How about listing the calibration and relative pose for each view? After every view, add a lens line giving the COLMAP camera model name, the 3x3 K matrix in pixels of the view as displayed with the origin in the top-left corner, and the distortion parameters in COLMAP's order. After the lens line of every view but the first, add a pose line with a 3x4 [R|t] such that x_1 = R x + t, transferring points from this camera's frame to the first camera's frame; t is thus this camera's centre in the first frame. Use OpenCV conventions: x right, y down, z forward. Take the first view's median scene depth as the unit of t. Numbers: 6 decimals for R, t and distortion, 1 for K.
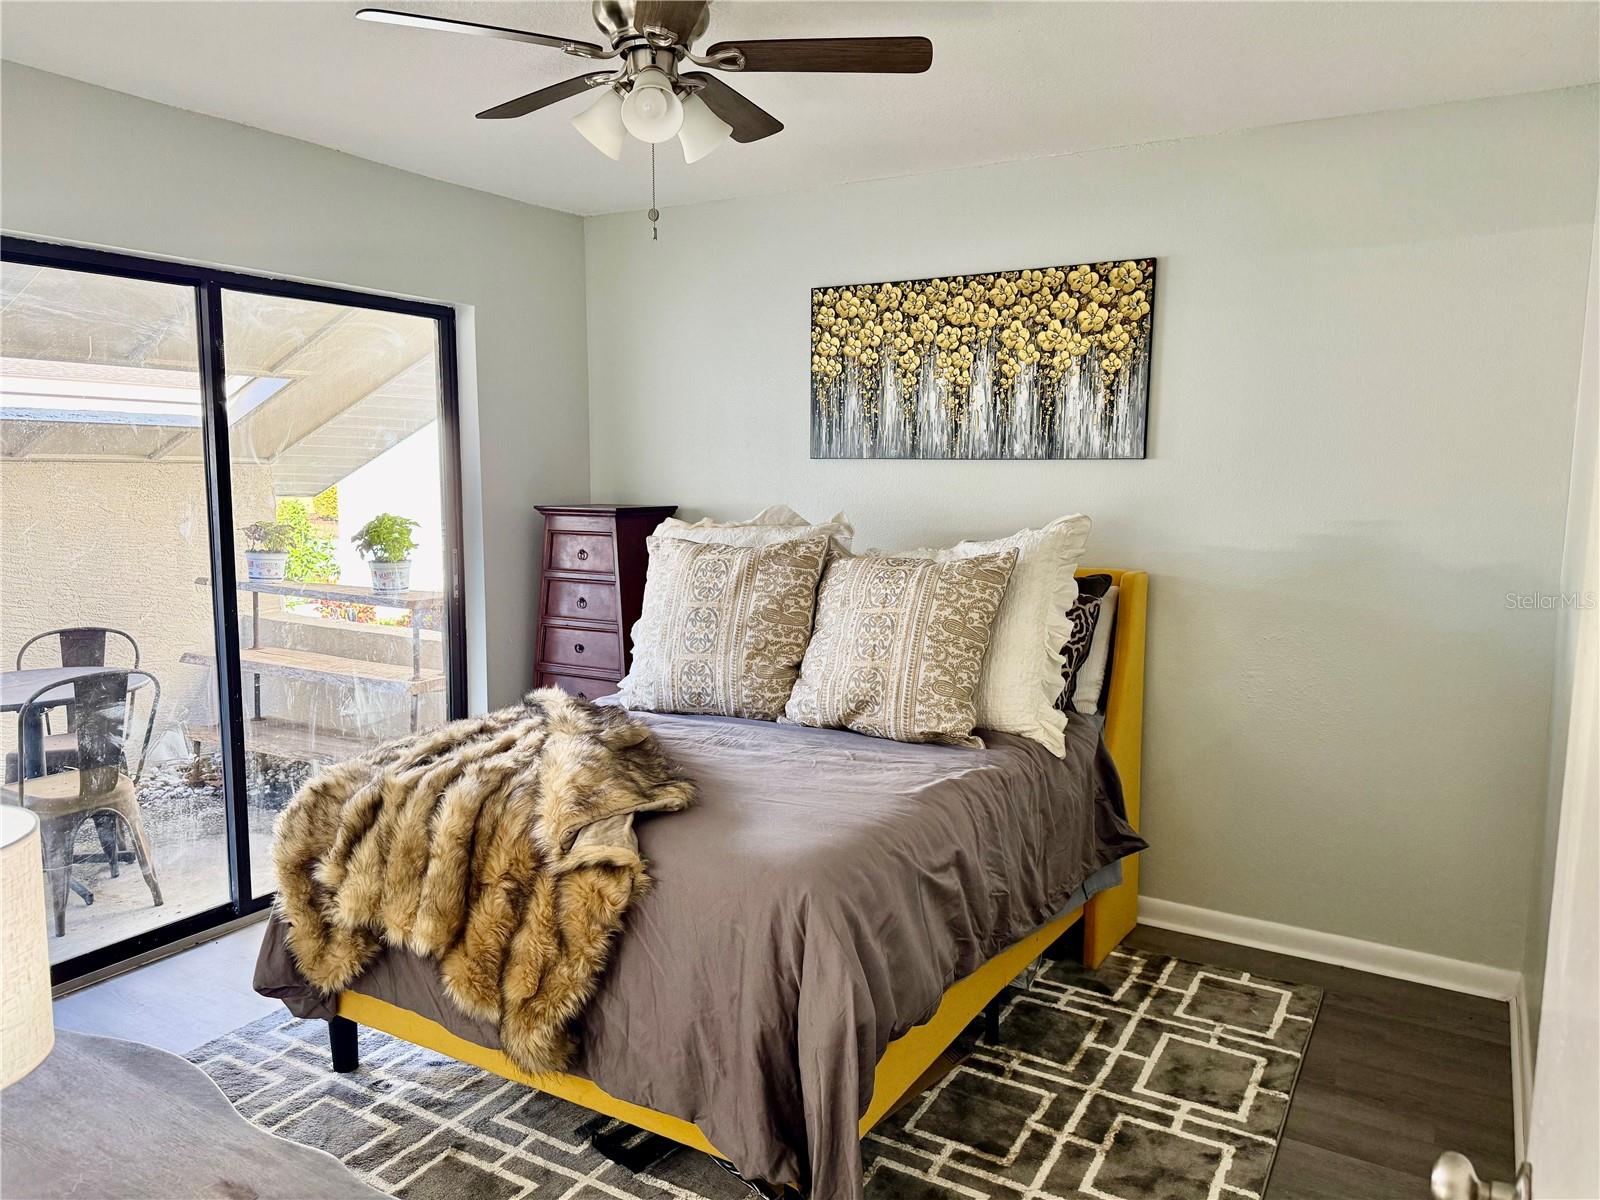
lens RADIAL K [[1118.1, 0, 797.3], [0, 1118.1, 604.5], [0, 0, 1]] dist [0.157849, -0.269418]
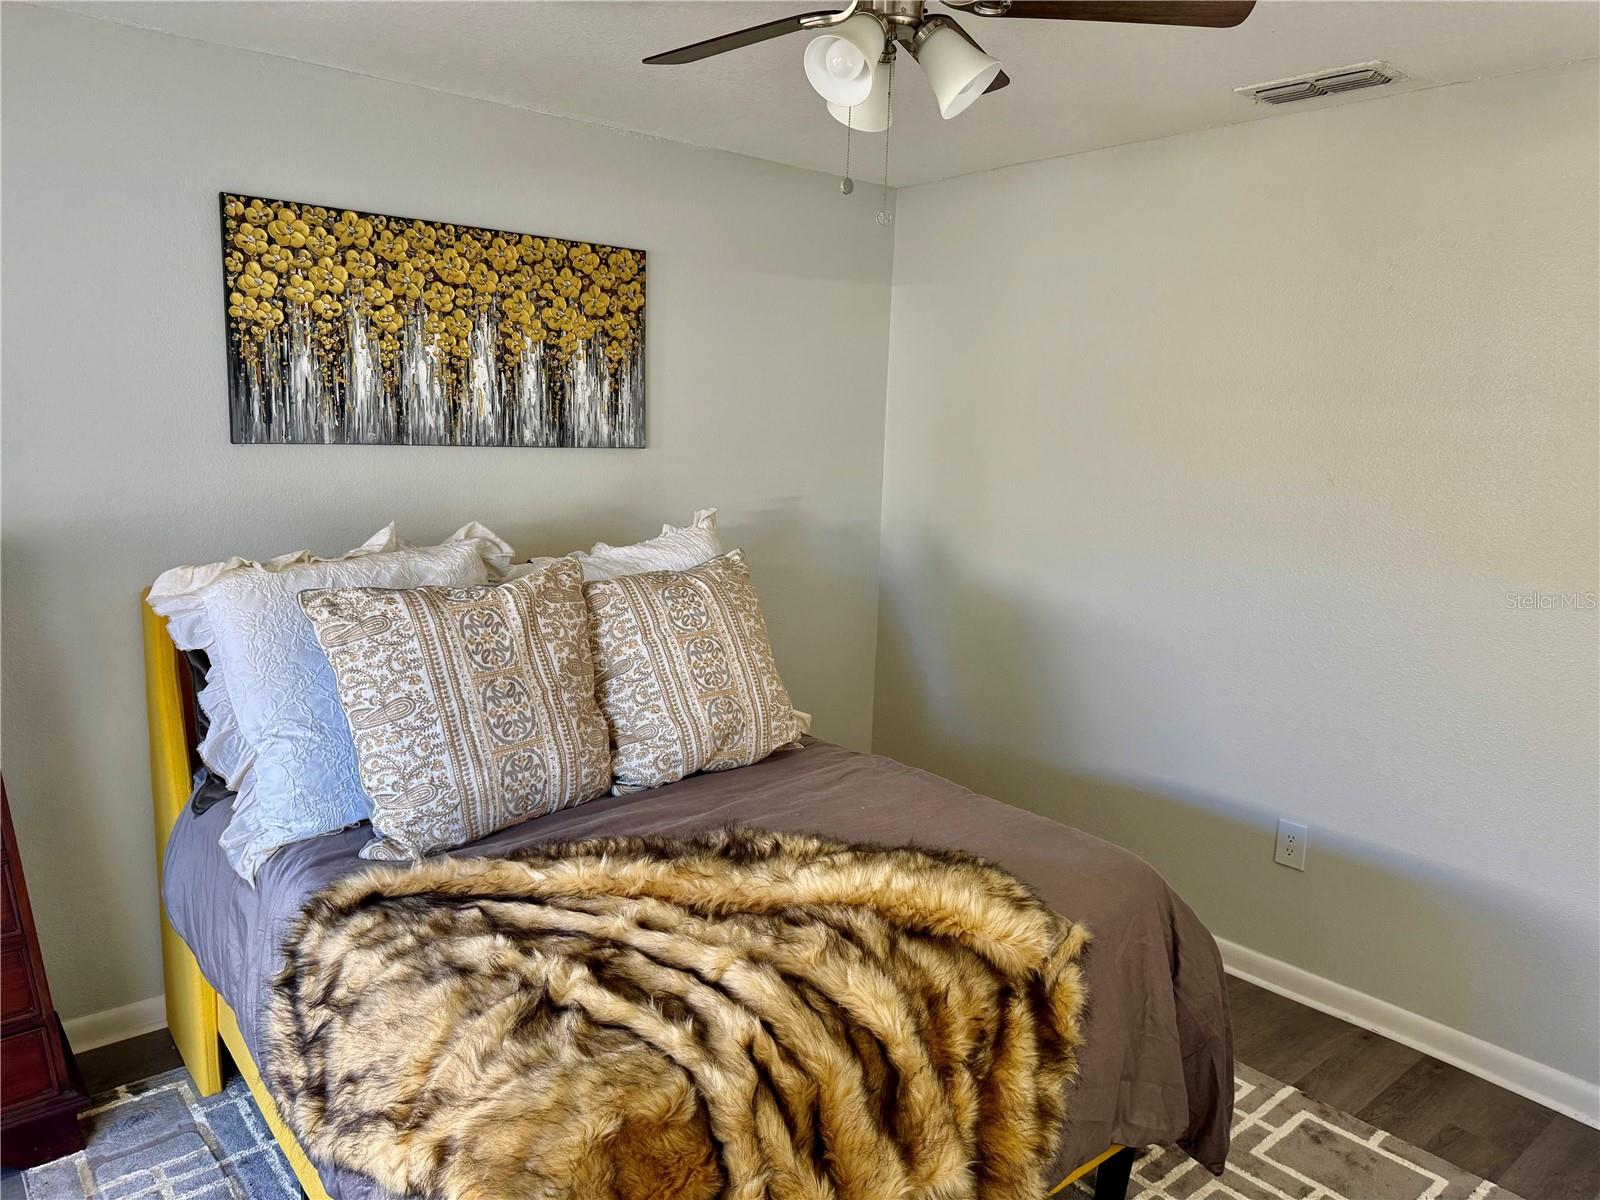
lens RADIAL K [[1118.1, 0, 797.3], [0, 1118.1, 604.5], [0, 0, 1]] dist [0.157849, -0.269418]
pose [[0.339178, -0.159094, 0.927172, -0.588370], [0.085687, 0.986723, 0.137966, -0.110207], [-0.936811, 0.032651, 0.348308, 0.485504]]
